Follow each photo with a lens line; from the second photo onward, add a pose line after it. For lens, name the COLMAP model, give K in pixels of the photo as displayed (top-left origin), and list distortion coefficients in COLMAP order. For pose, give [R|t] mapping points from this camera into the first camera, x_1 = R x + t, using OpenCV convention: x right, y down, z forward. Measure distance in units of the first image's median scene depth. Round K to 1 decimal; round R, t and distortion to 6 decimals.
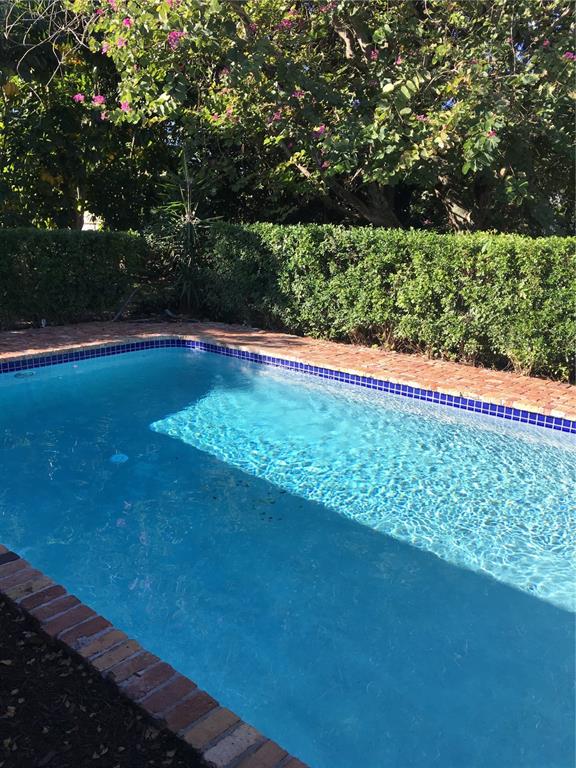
lens RADIAL K [[649.4, 0, 295.1], [0, 649.4, 385.7], [0, 0, 1]] dist [0.065735, 0.003375]
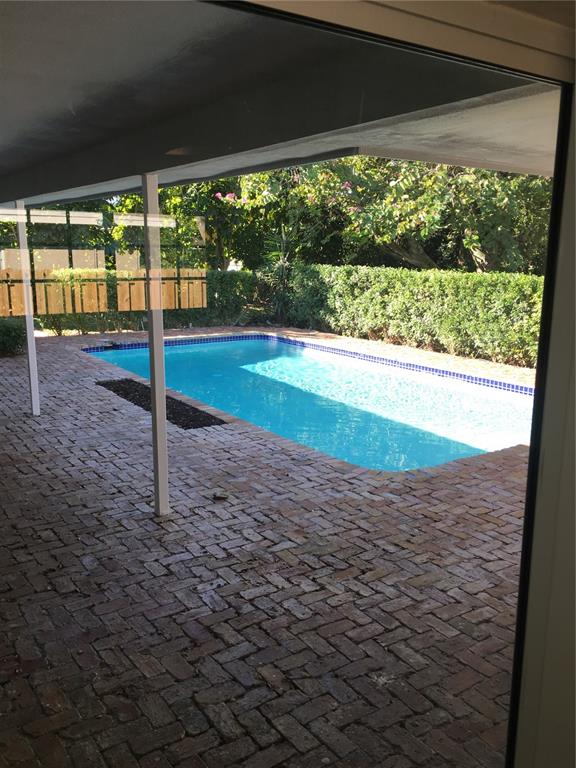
lens RADIAL K [[649.4, 0, 285.2], [0, 649.4, 383.7], [0, 0, 1]] dist [0.065735, 0.003375]
pose [[0.966187, 0.040307, -0.254674, 0.302881], [-0.055324, 0.997109, -0.052079, 0.138141], [0.251839, 0.064407, 0.965624, -0.581601]]
